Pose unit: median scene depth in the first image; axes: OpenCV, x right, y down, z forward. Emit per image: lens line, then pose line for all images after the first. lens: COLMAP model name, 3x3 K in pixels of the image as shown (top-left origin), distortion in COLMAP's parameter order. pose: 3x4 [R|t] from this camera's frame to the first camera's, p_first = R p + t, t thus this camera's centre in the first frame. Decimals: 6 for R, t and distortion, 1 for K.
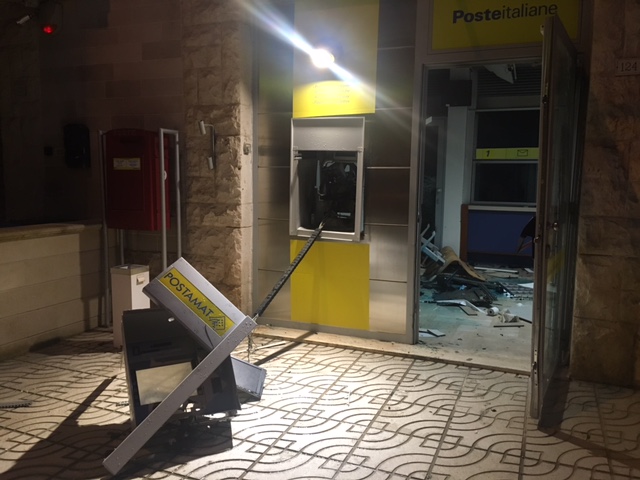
lens RADIAL K [[546.4, 0, 321.0], [0, 546.4, 242.4], [0, 0, 1]] dist [0.082019, -0.126324]
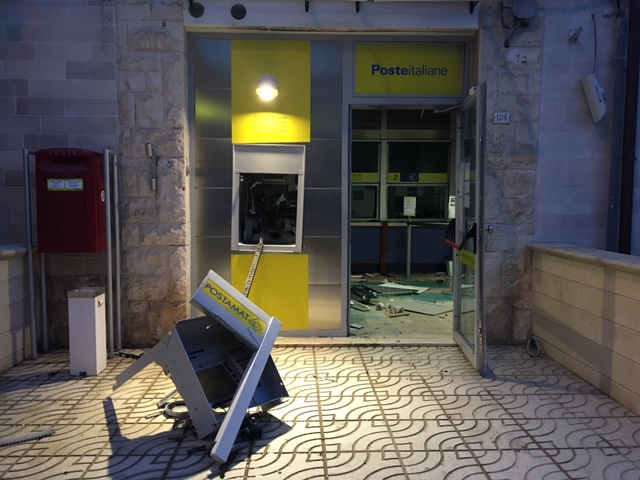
lens RADIAL K [[546.4, 0, 321.2], [0, 546.4, 243.1], [0, 0, 1]] dist [0.082019, -0.126324]
pose [[0.907675, -0.042199, 0.417546, -0.381591], [0.058112, 0.997985, -0.025465, 0.011181], [-0.415630, 0.047378, 0.908299, -0.065927]]
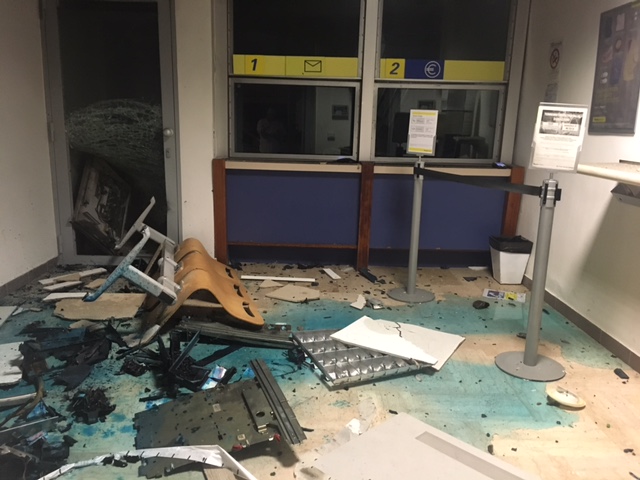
lens RADIAL K [[546.4, 0, 318.6], [0, 546.4, 241.8], [0, 0, 1]] dist [0.082019, -0.126324]
pose [[0.915808, -0.074526, 0.394640, 0.252866], [0.034016, 0.993495, 0.108679, -0.083494], [-0.400173, -0.086105, 0.912386, 0.877042]]
